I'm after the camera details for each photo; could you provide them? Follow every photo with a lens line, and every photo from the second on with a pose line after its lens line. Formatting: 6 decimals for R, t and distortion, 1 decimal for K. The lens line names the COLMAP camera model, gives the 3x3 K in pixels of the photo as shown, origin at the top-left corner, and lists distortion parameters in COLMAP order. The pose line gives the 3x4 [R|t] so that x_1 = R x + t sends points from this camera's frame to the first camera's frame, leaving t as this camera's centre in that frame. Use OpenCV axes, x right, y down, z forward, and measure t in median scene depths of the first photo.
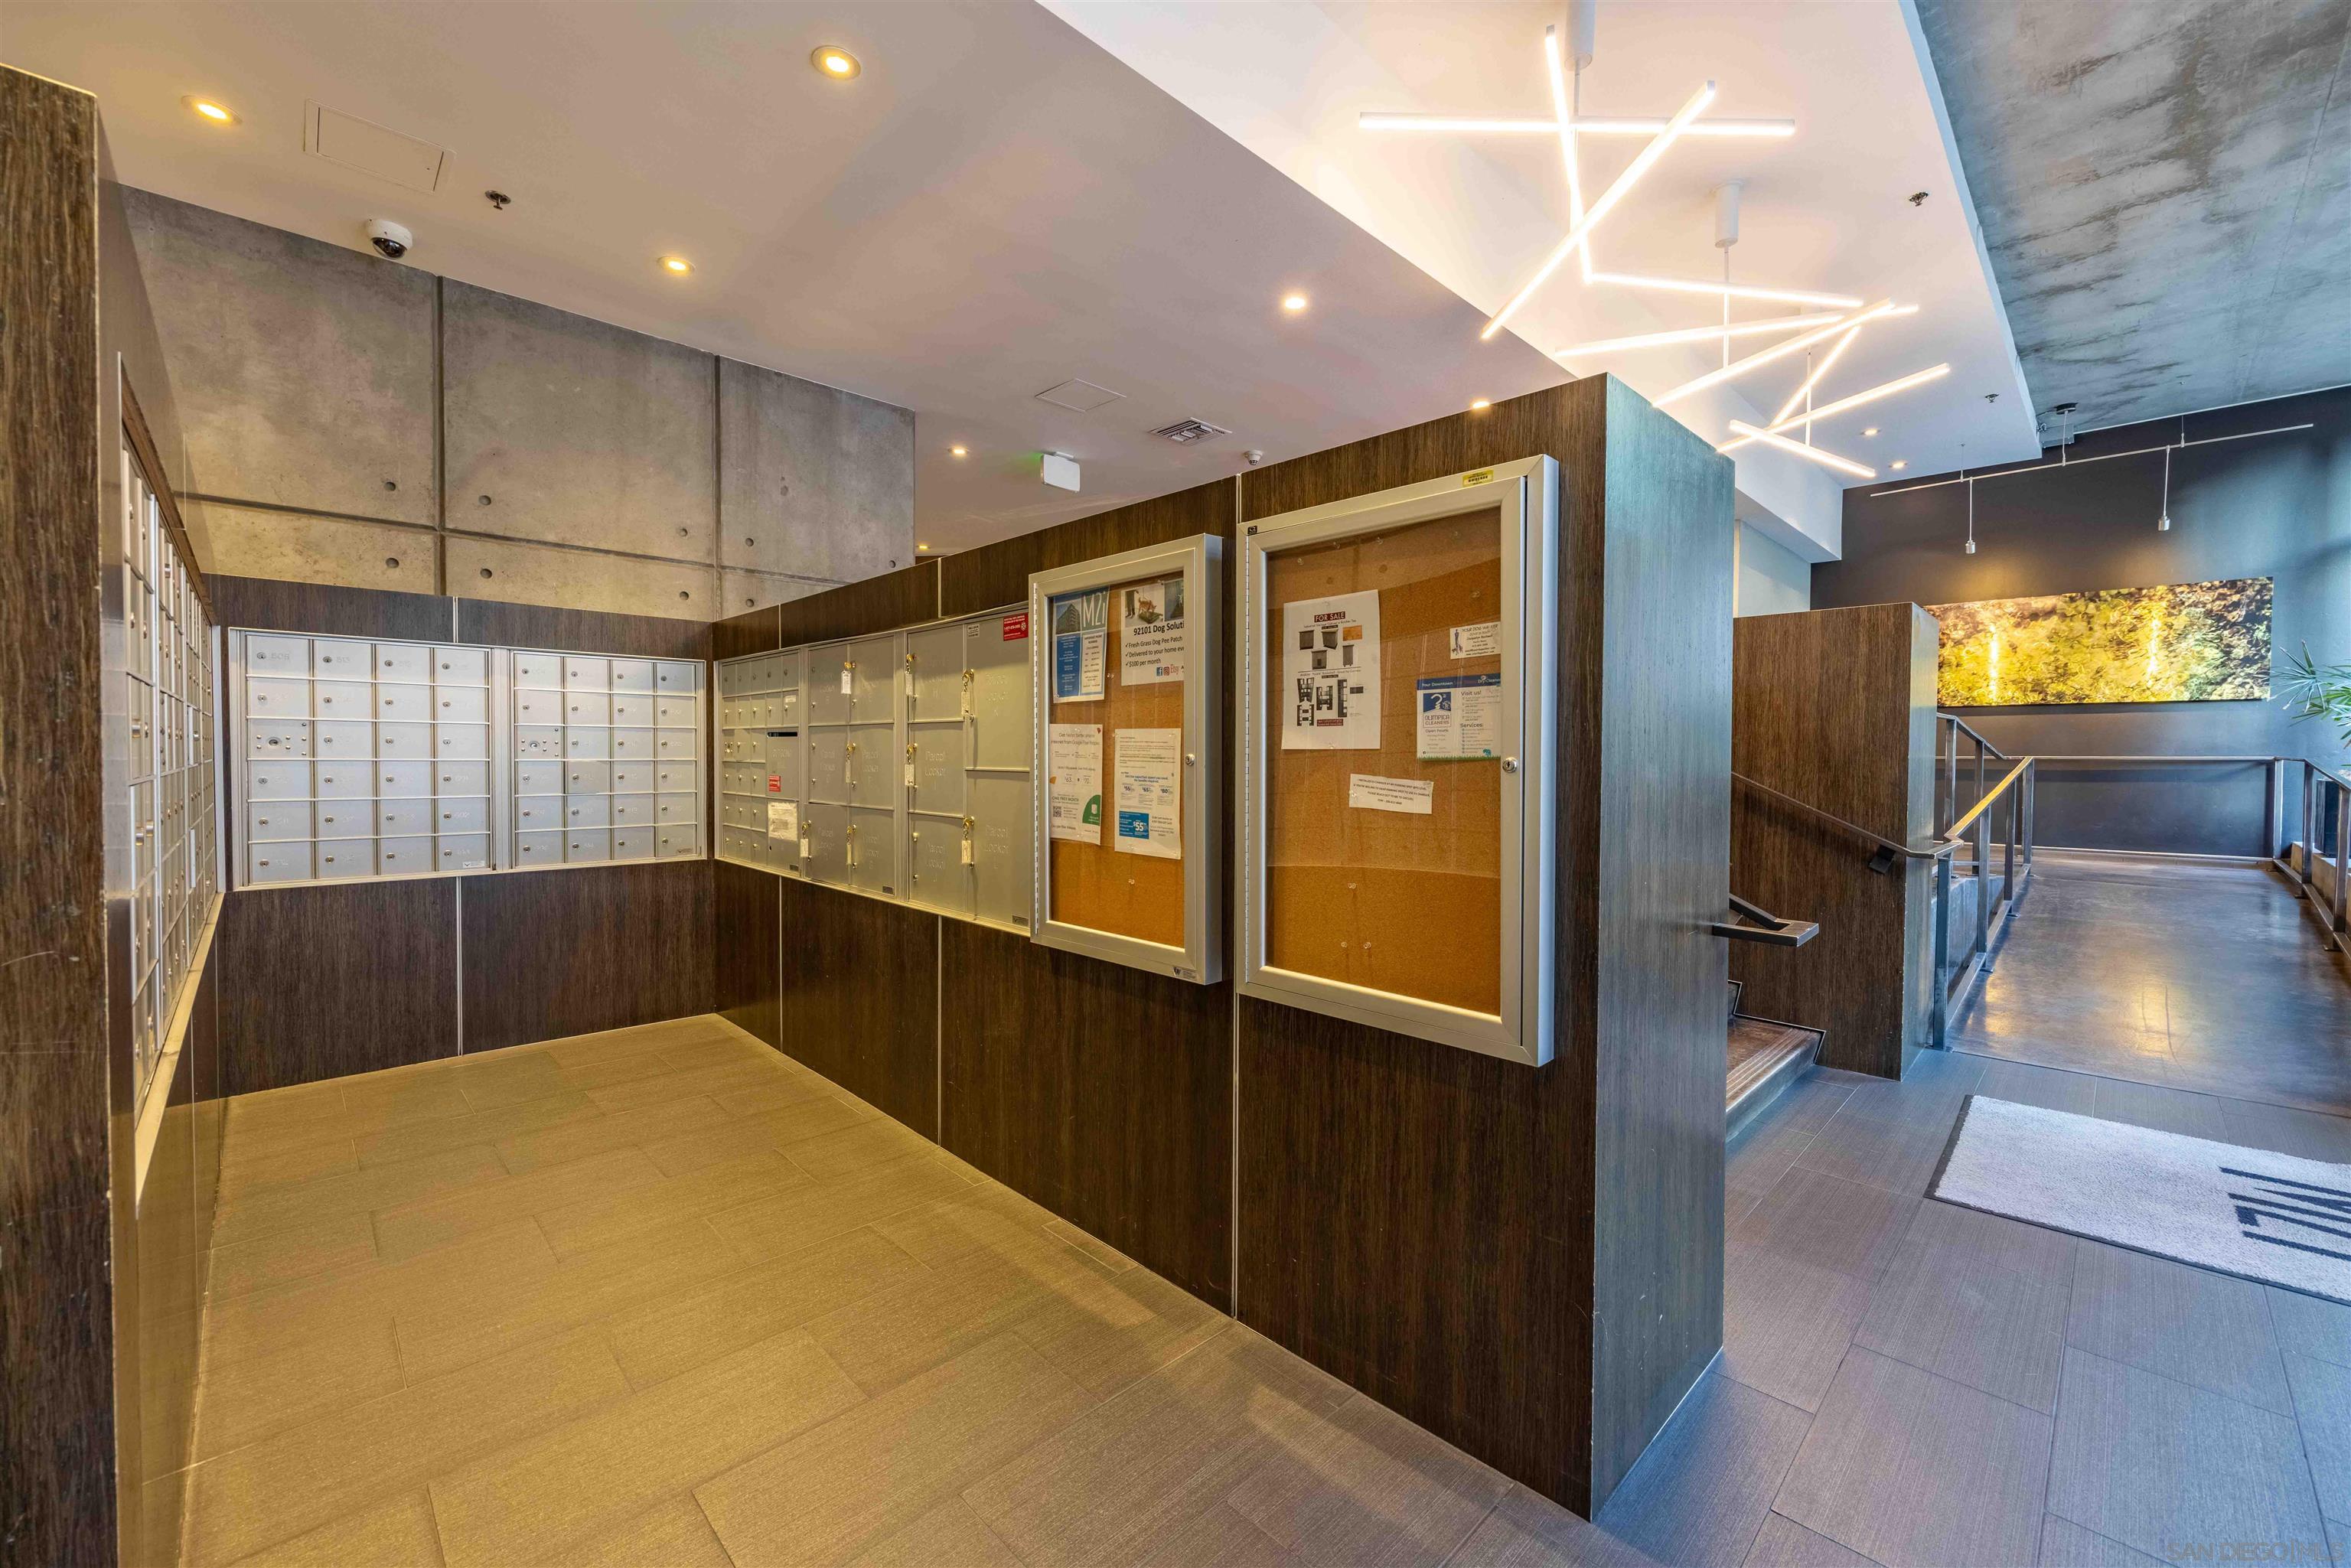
lens RADIAL K [[938.9, 0, 1192.8], [0, 938.9, 784.0], [0, 0, 1]] dist [0.000931, -0.000334]
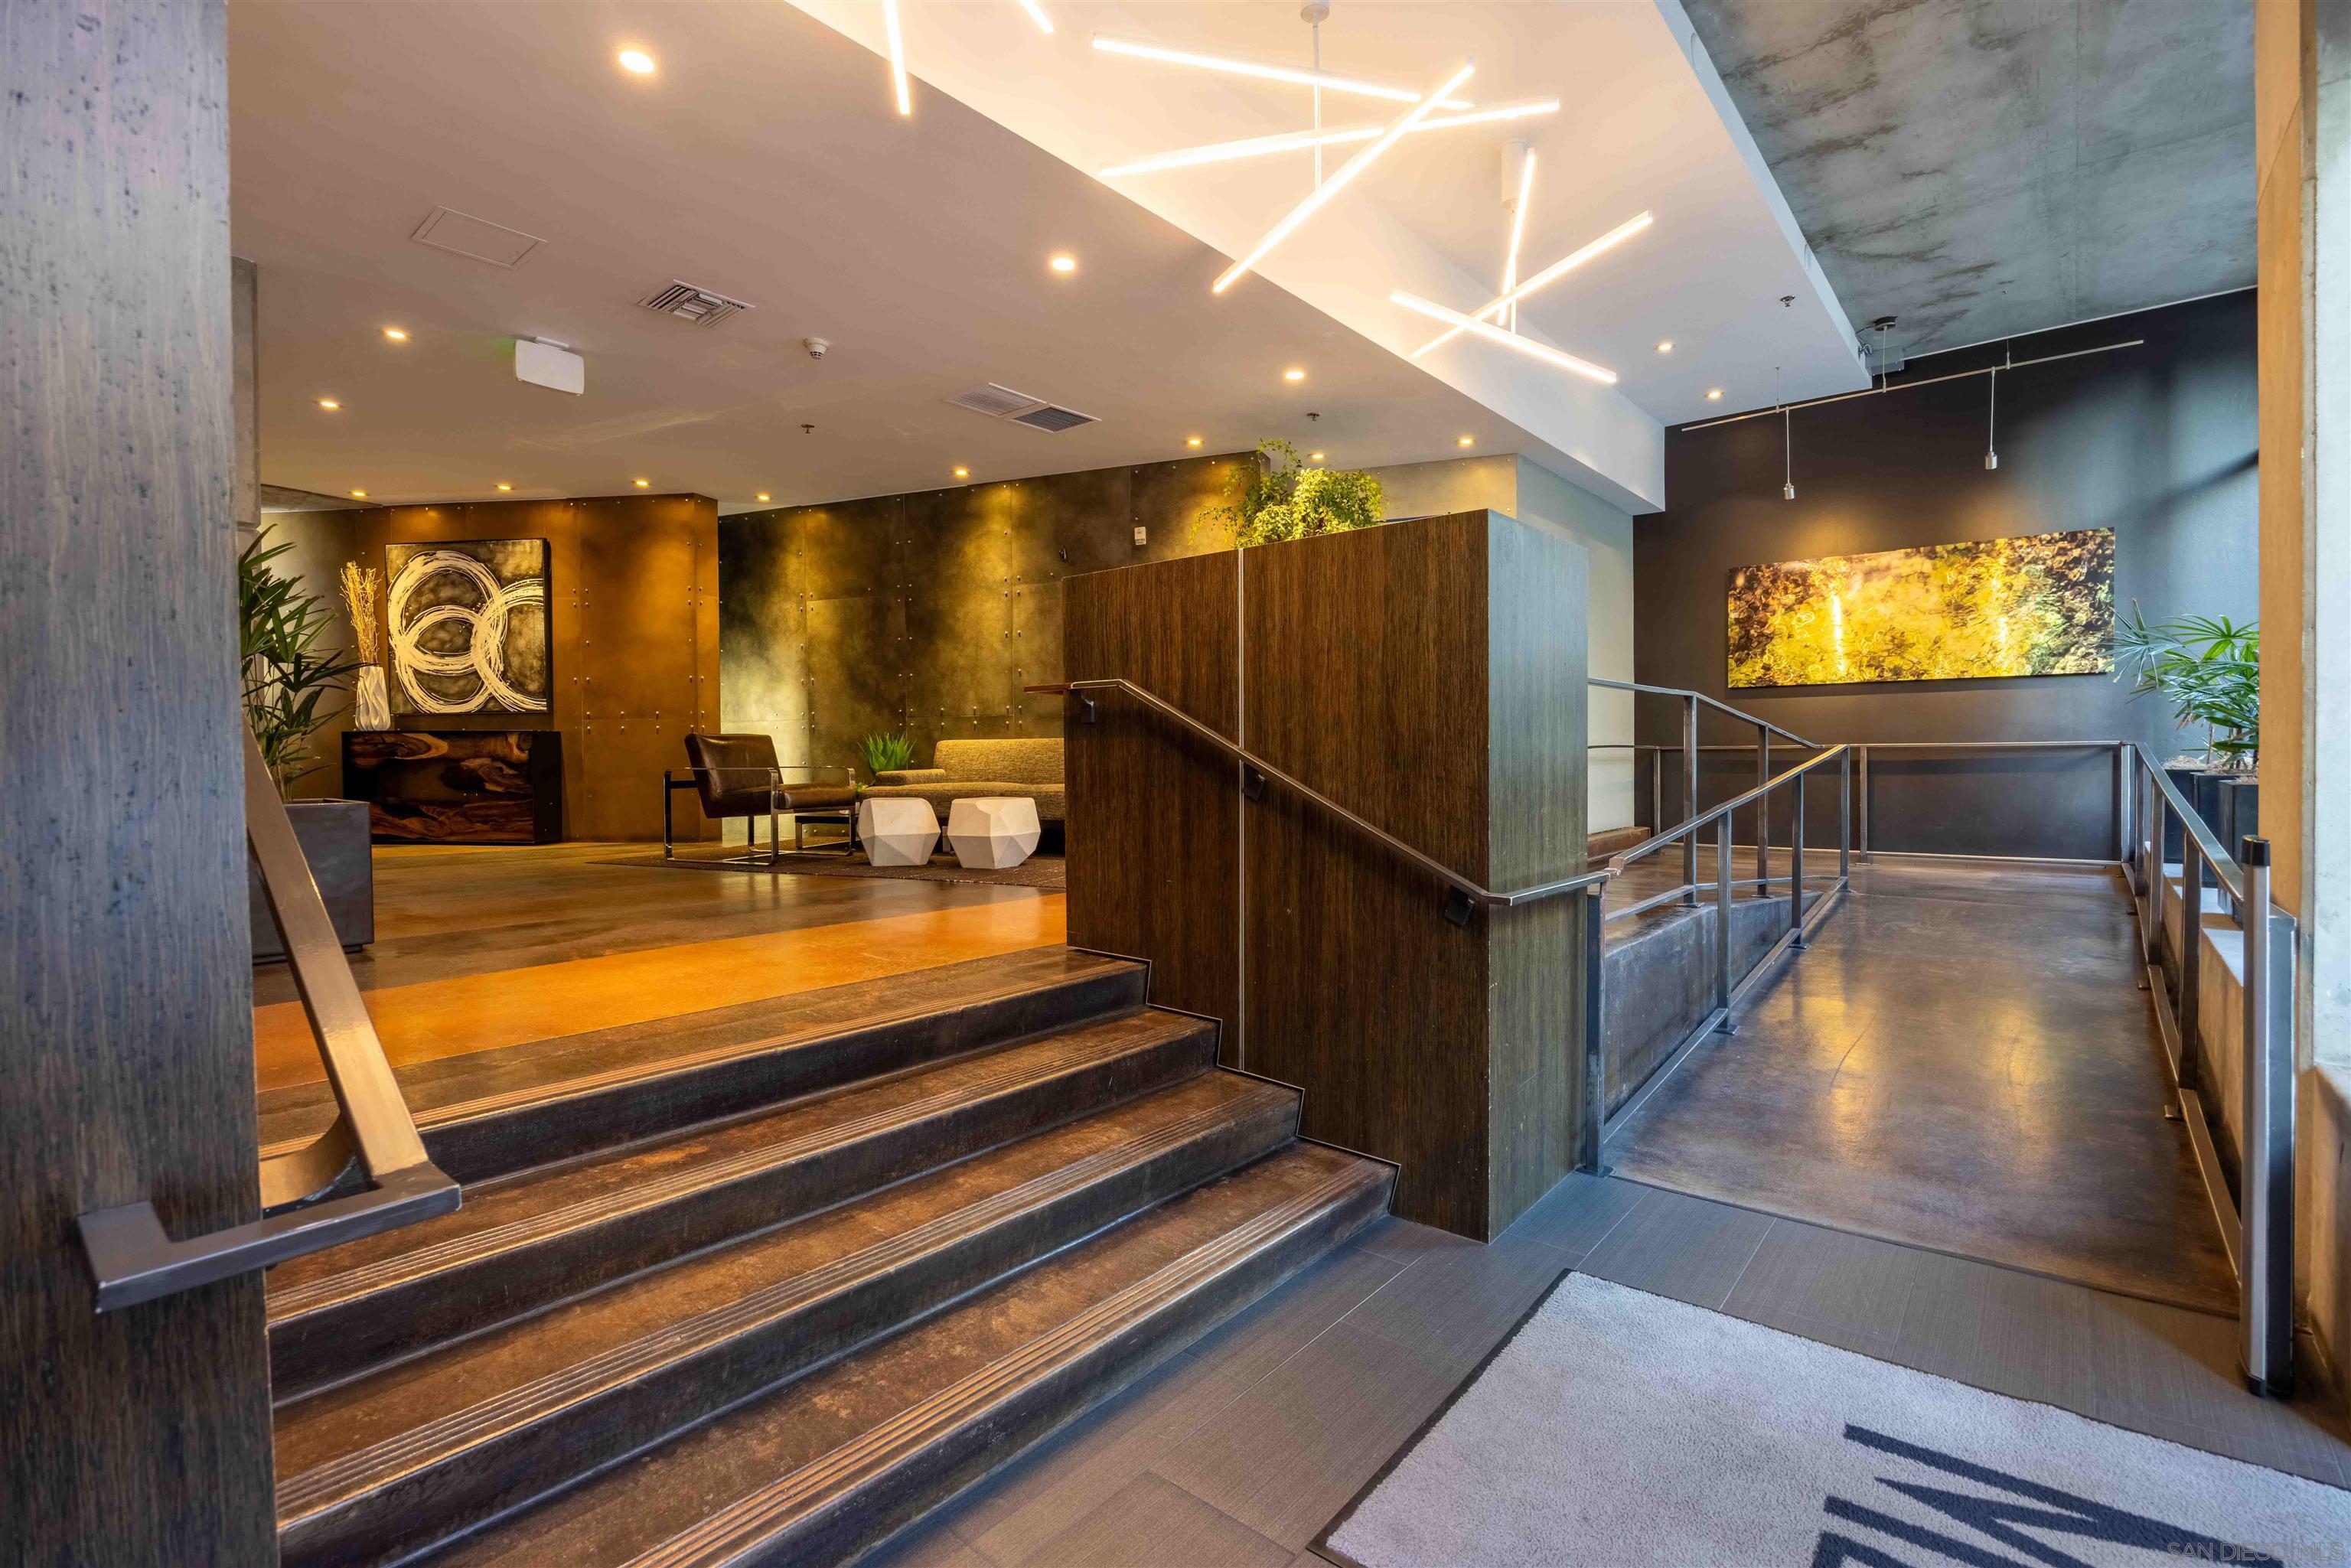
lens RADIAL K [[1062.1, 0, 1175.5], [0, 1062.1, 784.0], [0, 0, 1]] dist [-0.012572, 0.000694]
pose [[0.996094, -0.016667, 0.086710, 0.245008], [0.016960, 0.999853, -0.002645, -0.002327], [-0.086653, 0.004105, 0.996230, 0.146209]]
